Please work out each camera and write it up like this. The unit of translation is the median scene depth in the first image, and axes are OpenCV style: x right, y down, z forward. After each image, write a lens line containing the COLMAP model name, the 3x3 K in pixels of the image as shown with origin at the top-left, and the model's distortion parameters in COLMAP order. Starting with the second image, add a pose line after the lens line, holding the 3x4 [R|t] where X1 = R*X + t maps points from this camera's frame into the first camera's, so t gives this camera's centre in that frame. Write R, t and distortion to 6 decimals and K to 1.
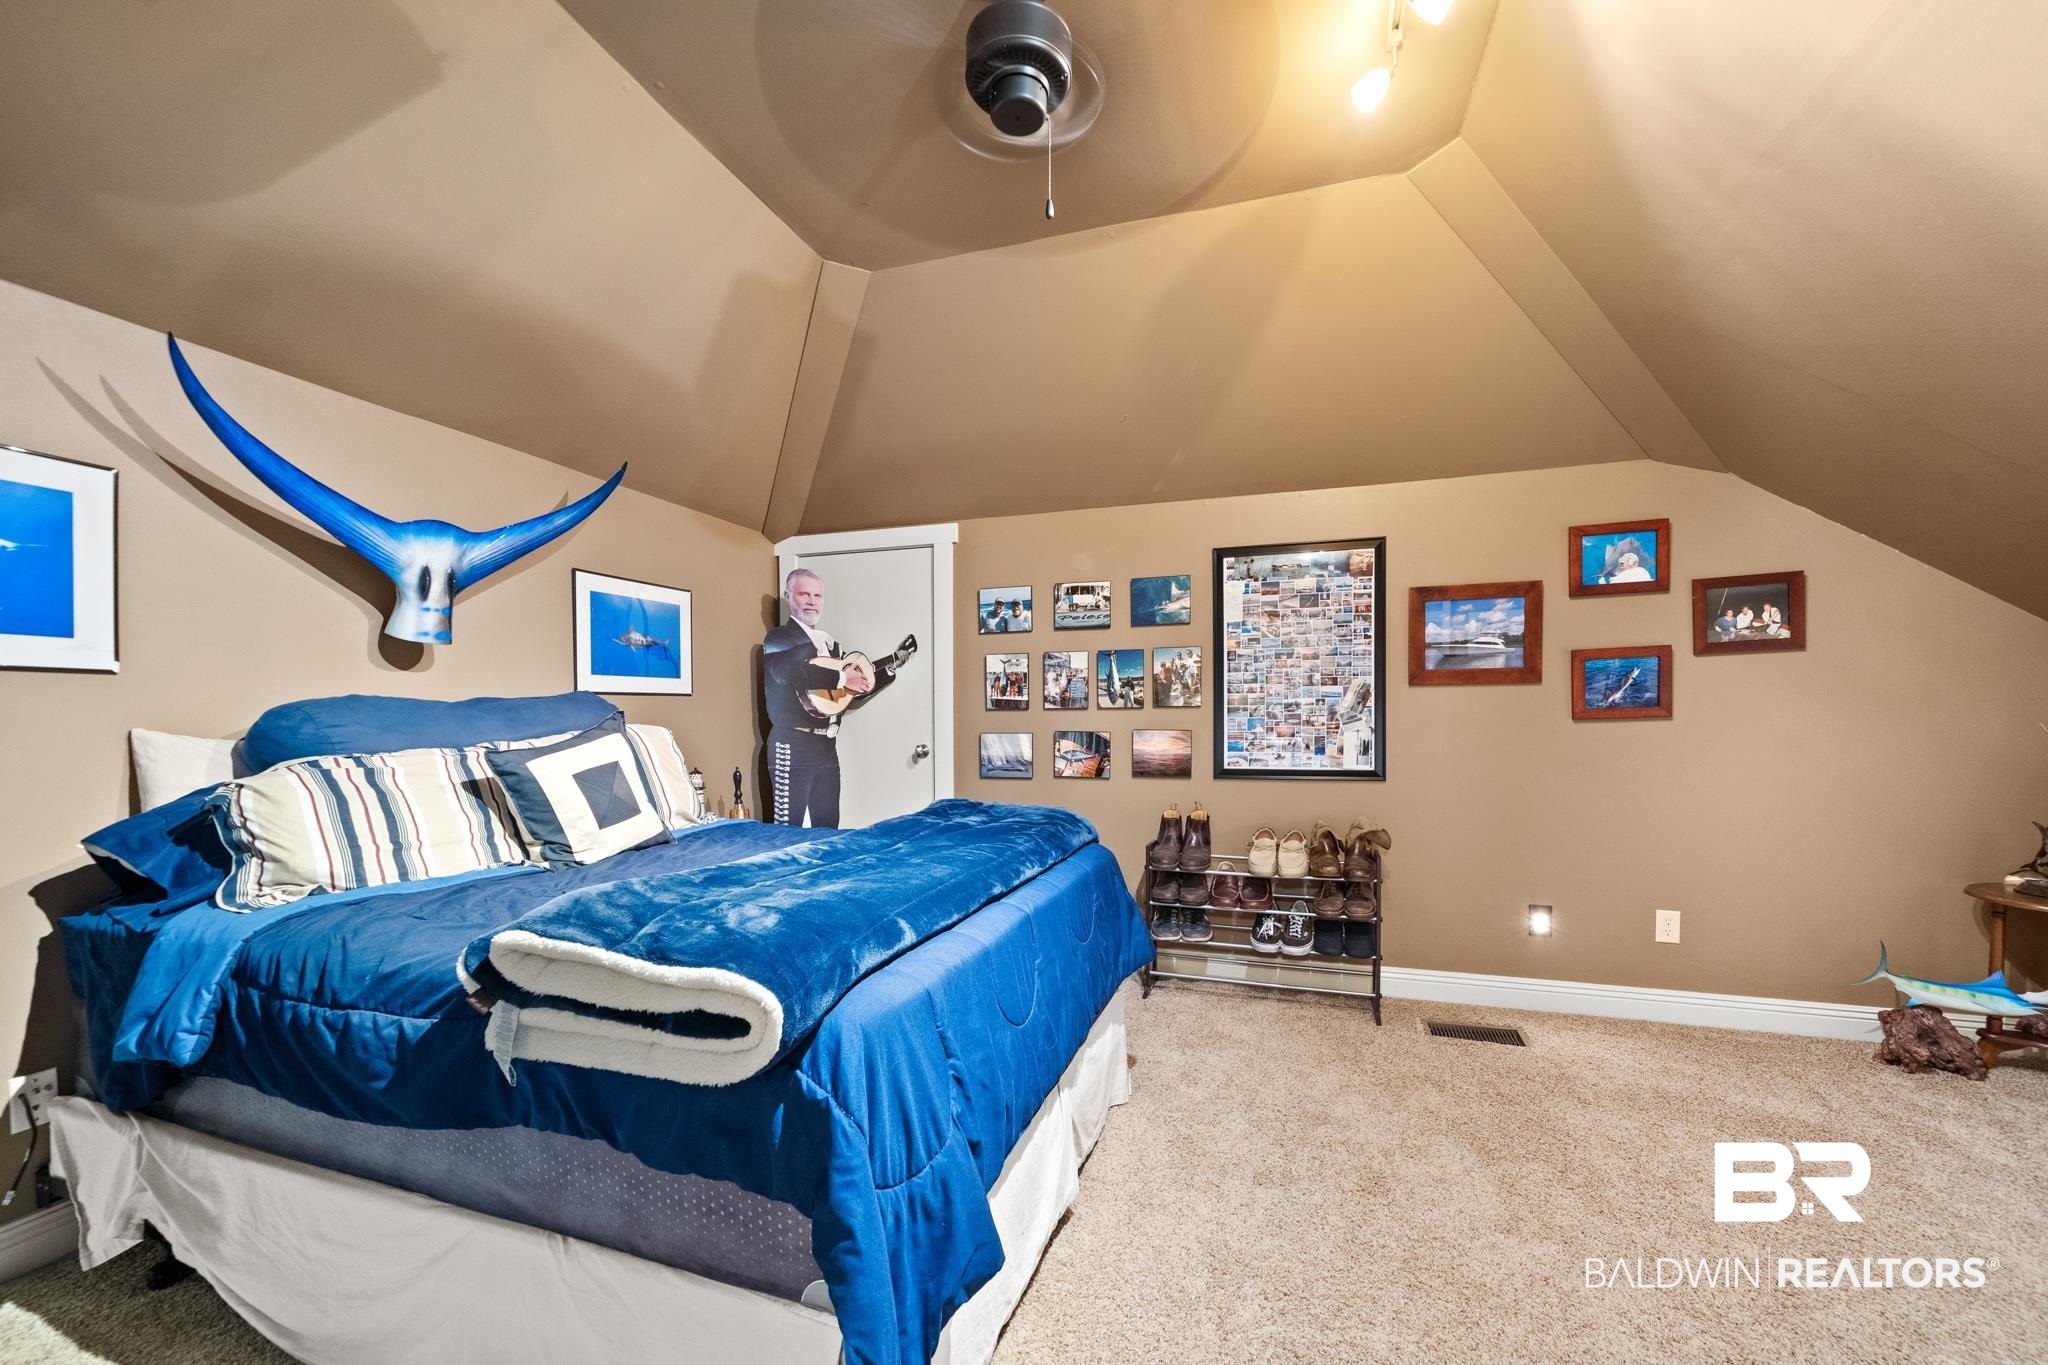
lens RADIAL K [[785.1, 0, 1044.8], [0, 785.1, 736.7], [0, 0, 1]] dist [0.000680, 0.000059]
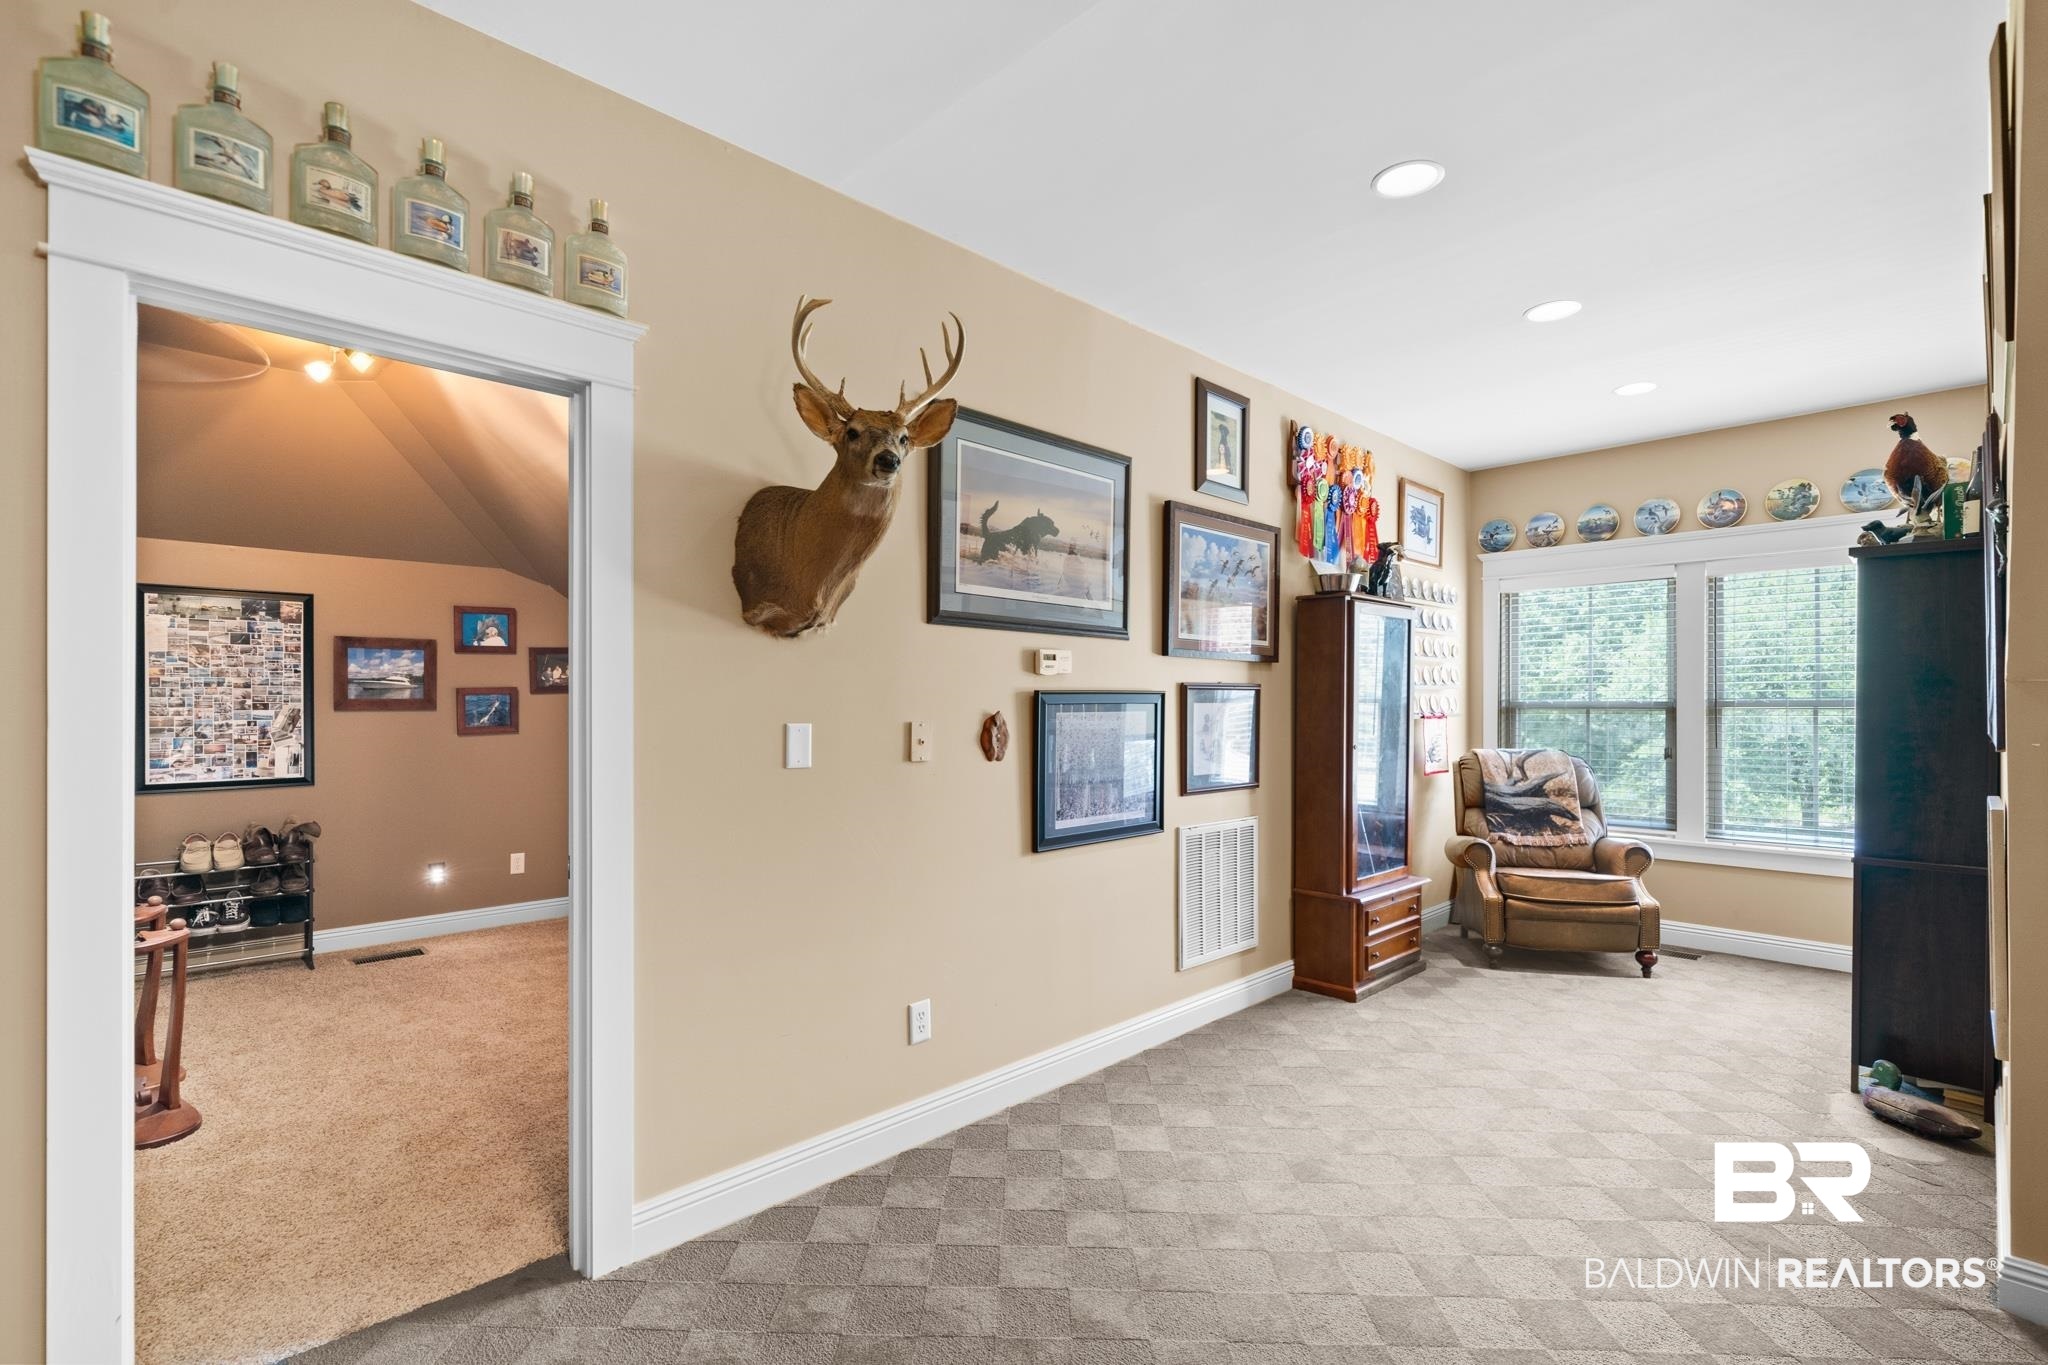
lens RADIAL K [[943.7, 0, 1023.8], [0, 943.7, 704.8], [0, 0, 1]] dist [0.002956, 0.000381]
pose [[0.462636, 0.004979, 0.886534, -0.400569], [0.017587, 0.999736, -0.014793, -0.031268], [-0.886374, 0.022435, 0.462426, -0.745695]]
